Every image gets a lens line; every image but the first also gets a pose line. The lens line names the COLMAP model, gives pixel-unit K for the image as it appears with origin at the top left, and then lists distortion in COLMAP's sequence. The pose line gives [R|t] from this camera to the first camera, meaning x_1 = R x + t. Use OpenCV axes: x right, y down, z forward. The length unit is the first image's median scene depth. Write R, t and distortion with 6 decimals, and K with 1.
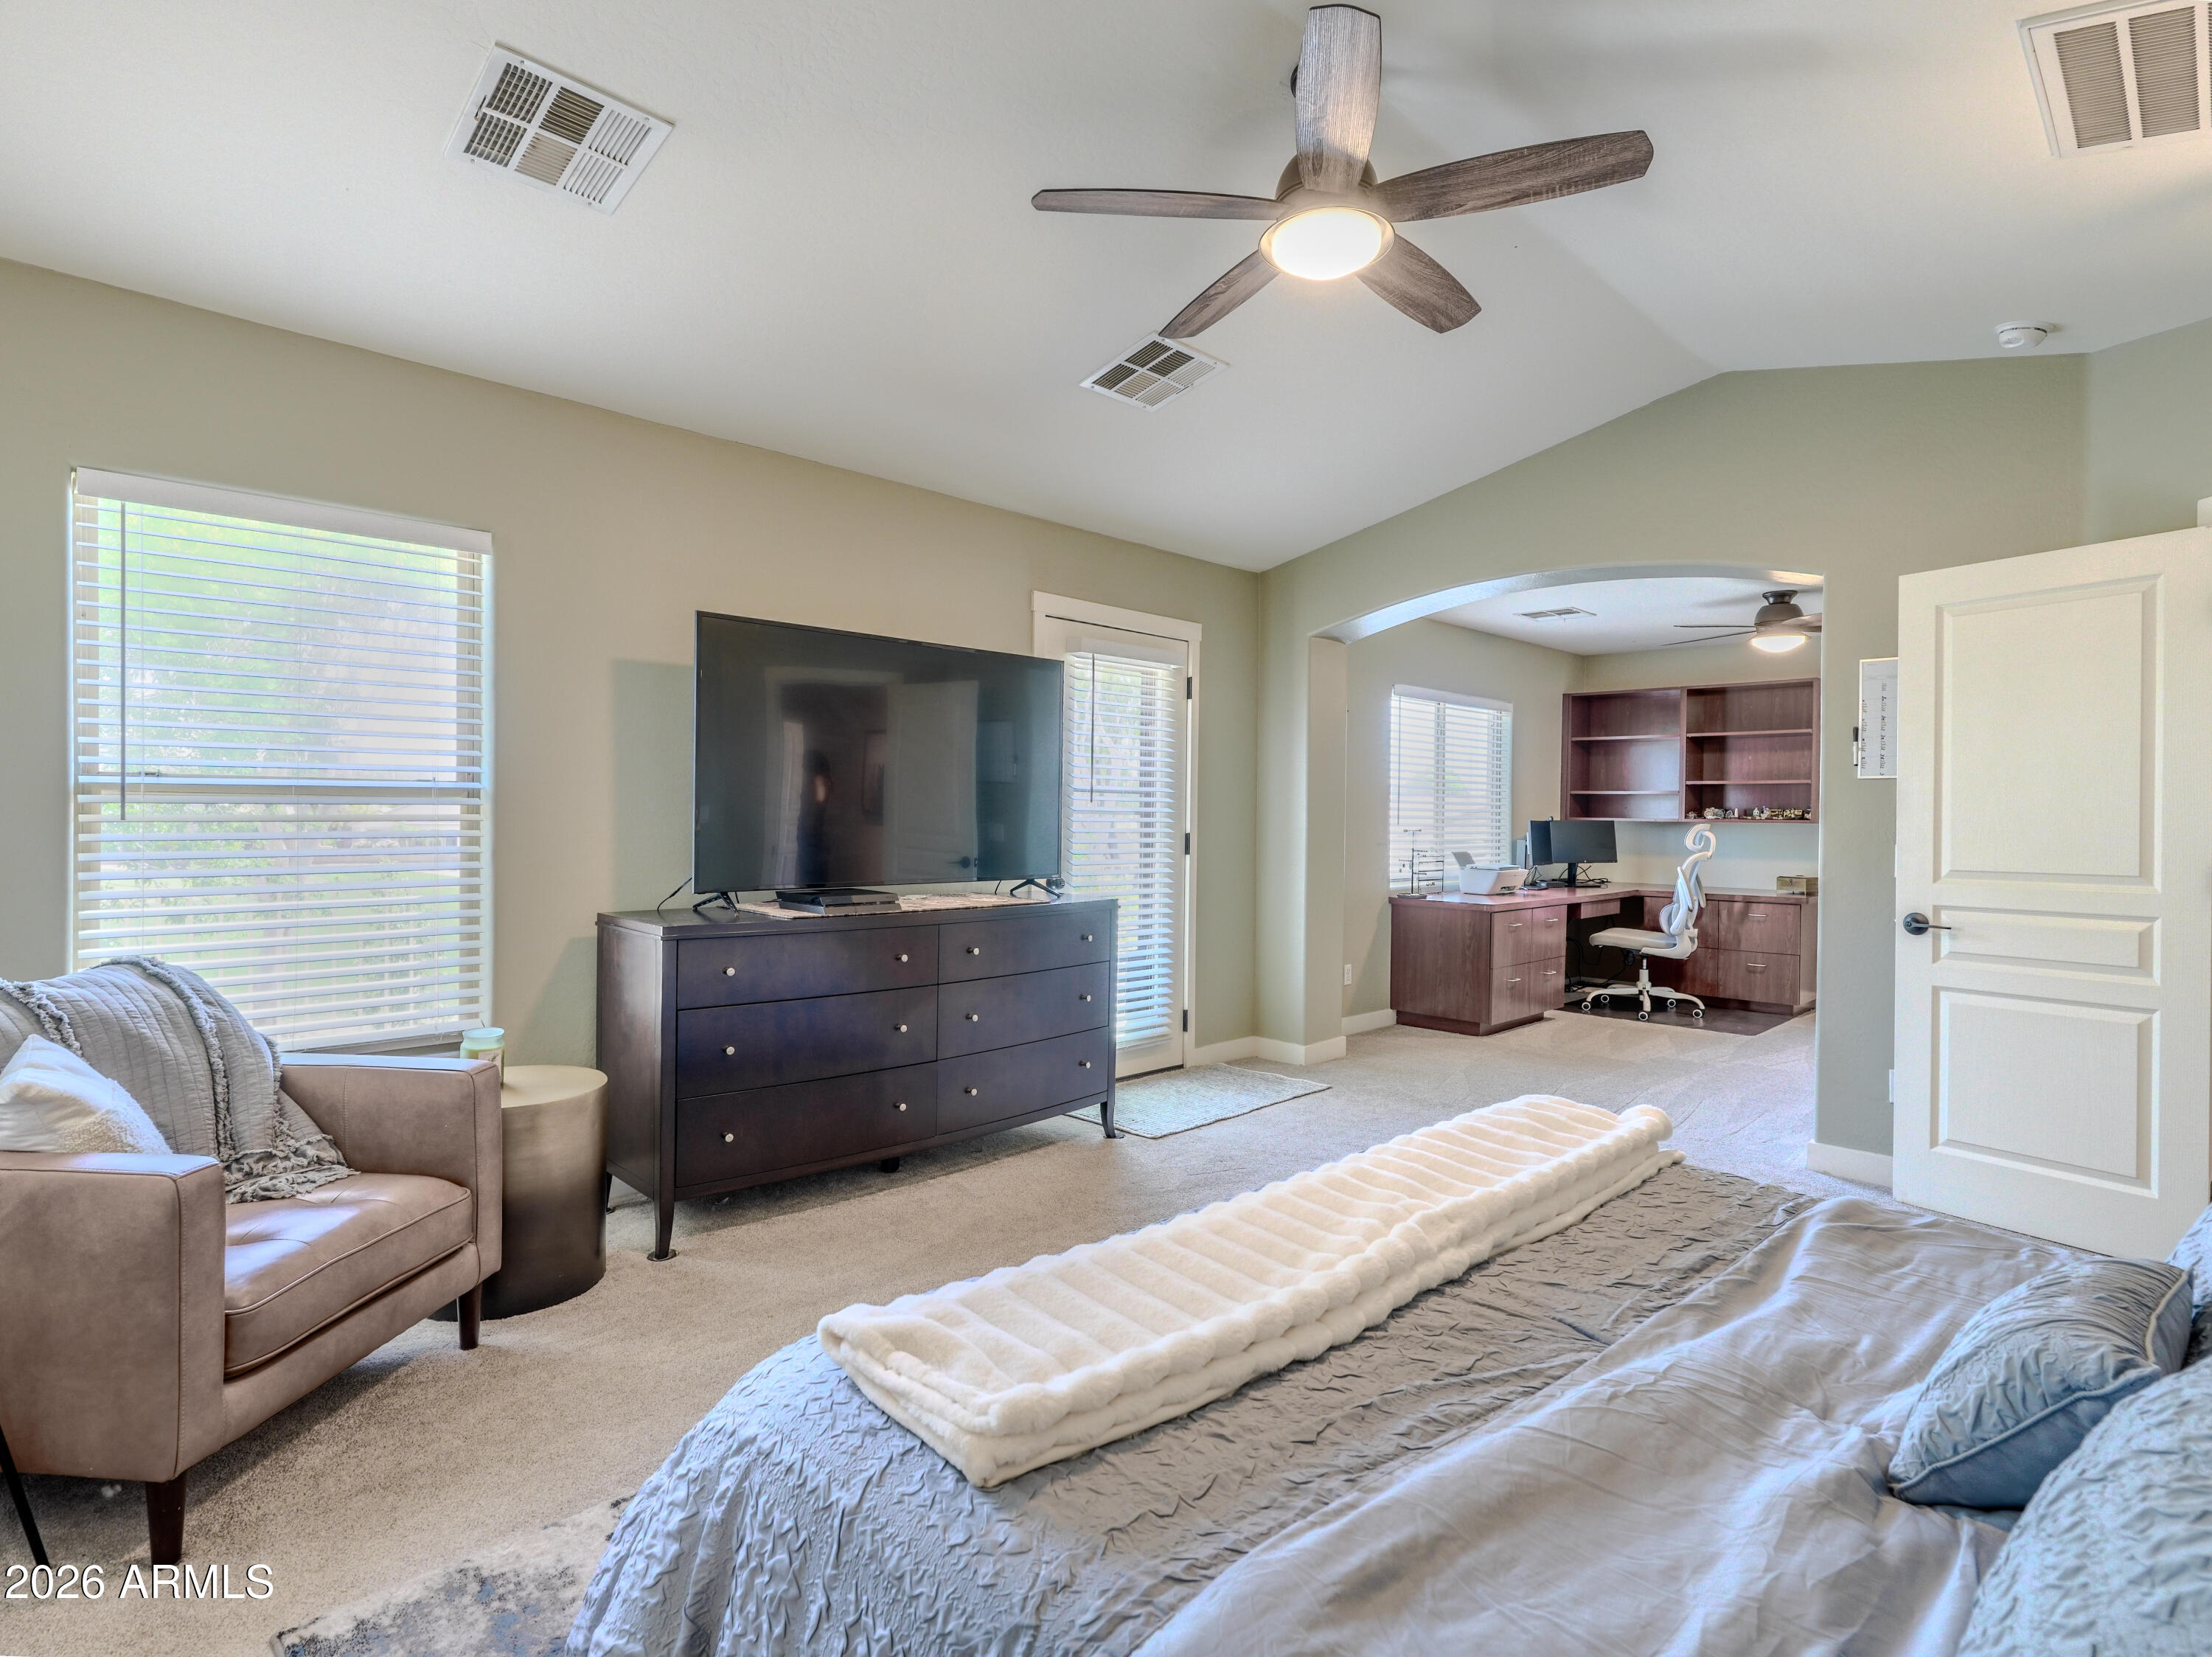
lens RADIAL K [[1092.8, 0, 1116.7], [0, 1092.8, 830.2], [0, 0, 1]] dist [0.002634, -0.000382]
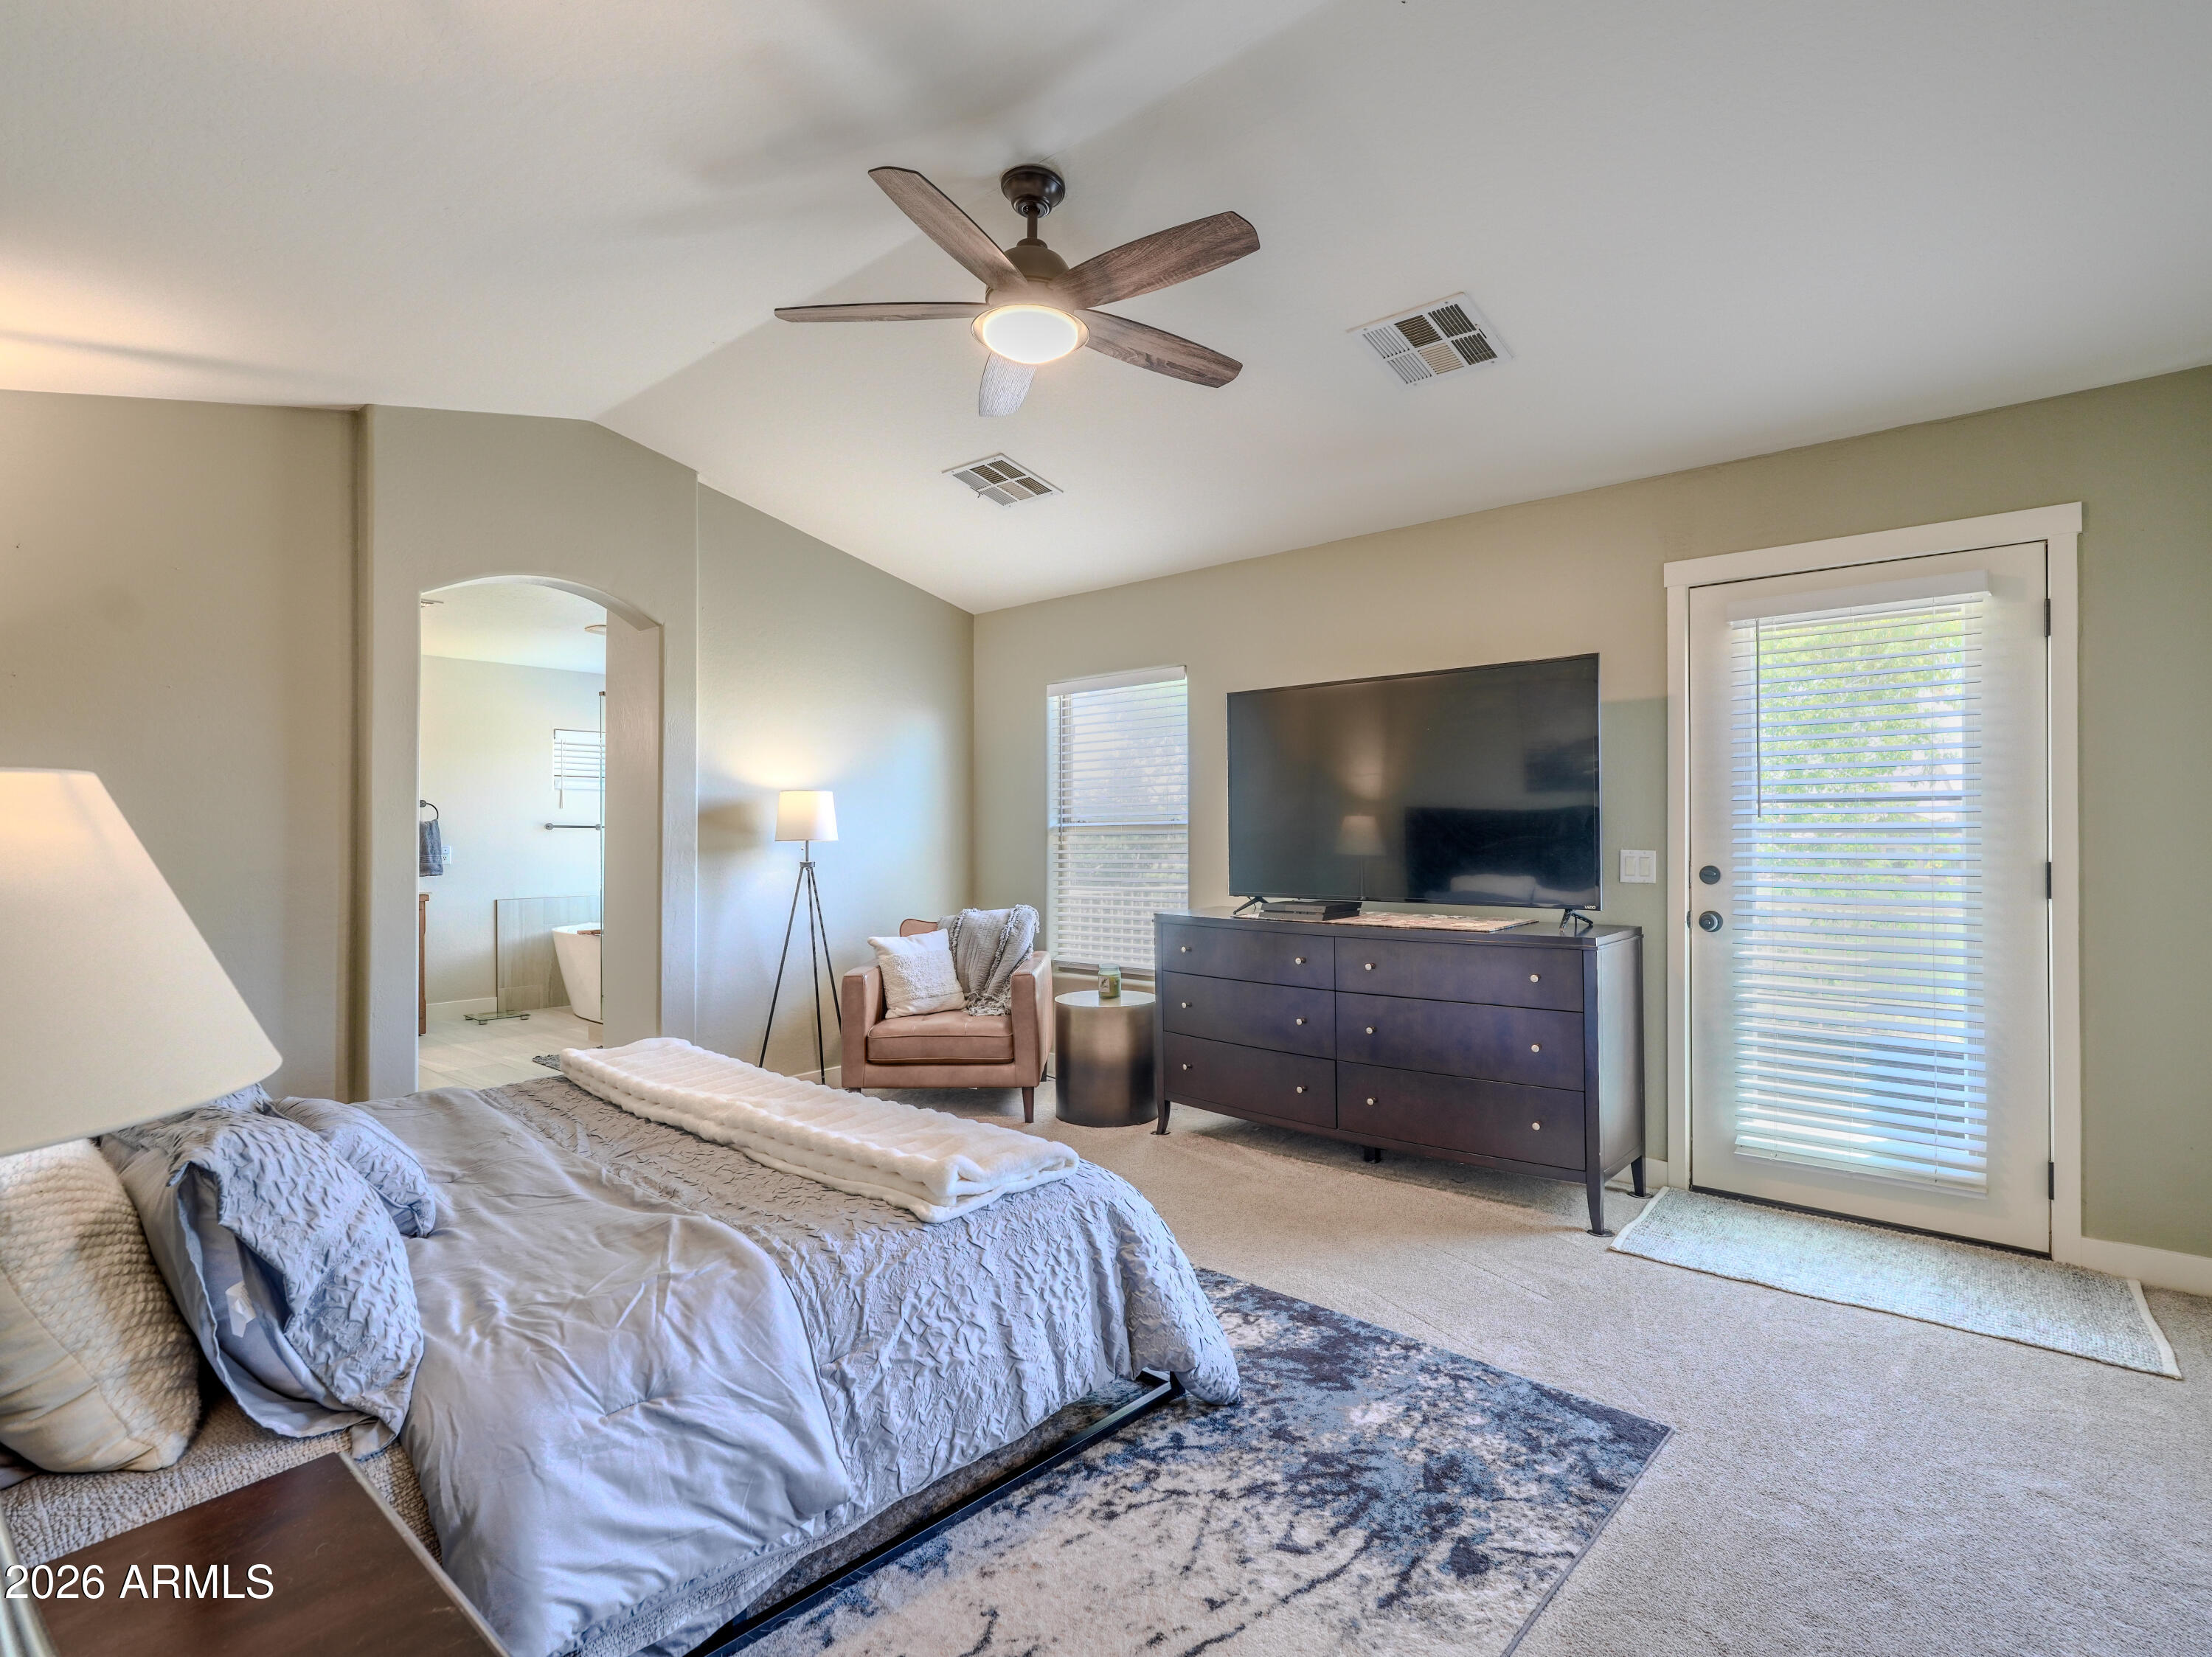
lens RADIAL K [[1092.6, 0, 1122.8], [0, 1092.6, 827.9], [0, 0, 1]] dist [0.002634, -0.000382]
pose [[0.111199, -0.006348, -0.993778, 0.849769], [-0.002875, 0.999973, -0.006709, -0.015911], [0.993794, 0.003603, 0.111178, 0.615329]]
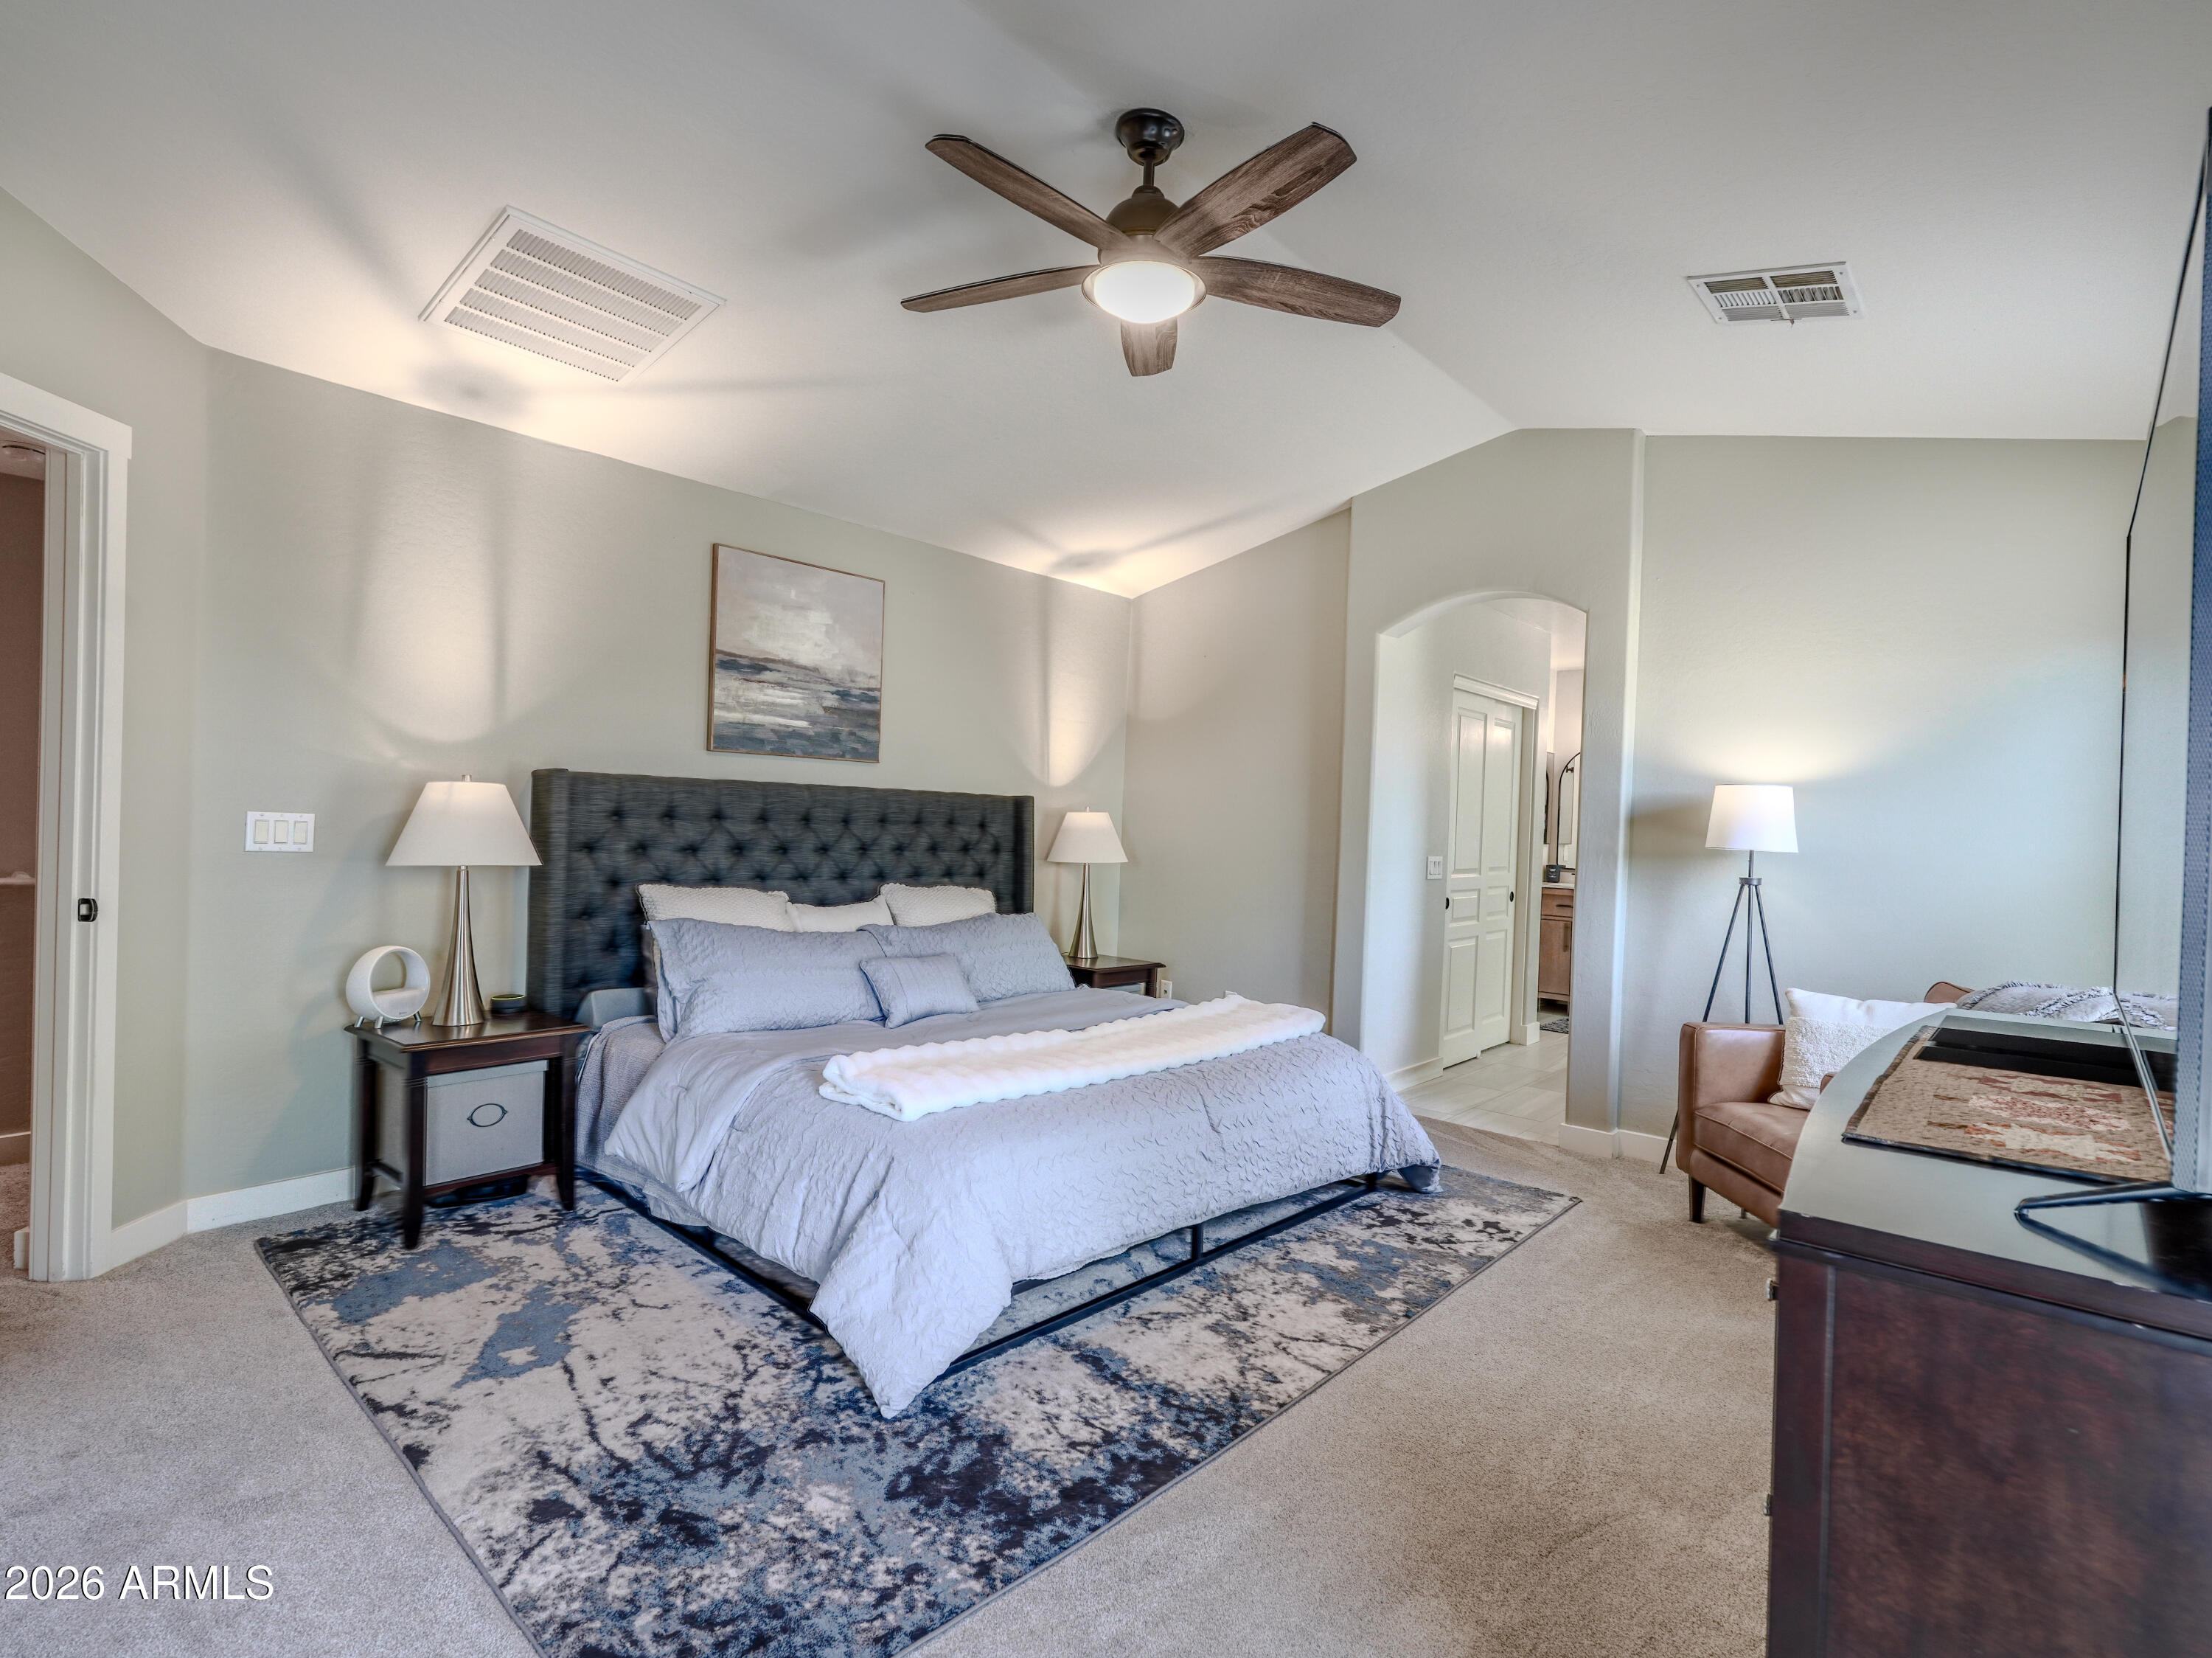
lens RADIAL K [[1092.9, 0, 1101.0], [0, 1092.9, 831.7], [0, 0, 1]] dist [0.002634, -0.000382]
pose [[-0.993471, -0.031722, -0.109587, 0.203354], [-0.034412, 0.999149, 0.022751, -0.028209], [0.108772, 0.026373, -0.993717, 1.335350]]
